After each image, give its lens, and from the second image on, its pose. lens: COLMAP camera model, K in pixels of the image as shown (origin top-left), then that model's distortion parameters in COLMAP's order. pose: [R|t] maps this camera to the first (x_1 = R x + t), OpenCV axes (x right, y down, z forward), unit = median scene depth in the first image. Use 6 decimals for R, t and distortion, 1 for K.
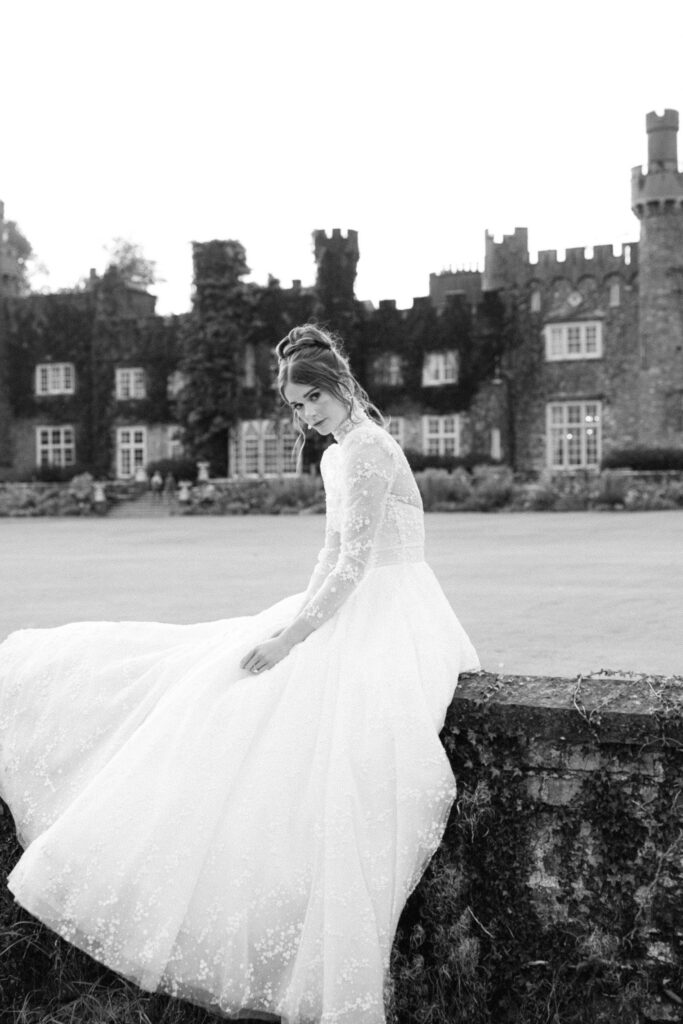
lens RADIAL K [[1496.9, 0, 342.9], [0, 1496.9, 525.7], [0, 0, 1]] dist [0.011405, 0.017733]
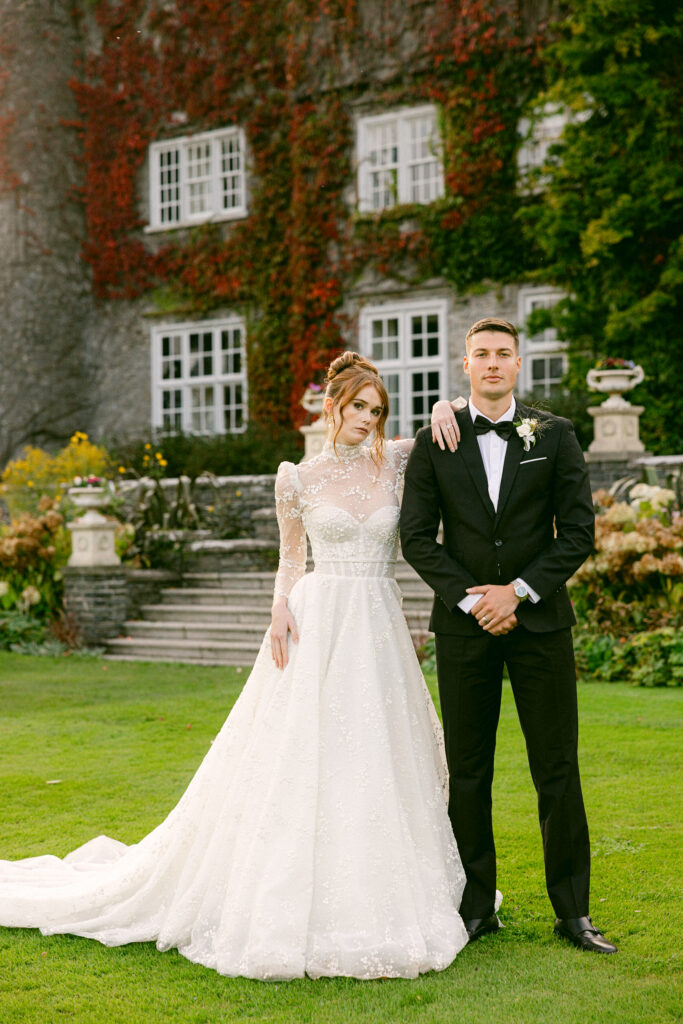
lens RADIAL K [[1869.5, 0, 341.5], [0, 1869.5, 512.0], [0, 0, 1]] dist [0.006116, -0.037011]
pose [[0.964523, -0.005134, -0.263950, -0.060765], [-0.000728, 0.999755, -0.022109, -0.017161], [0.263999, 0.021517, 0.964283, 0.717172]]
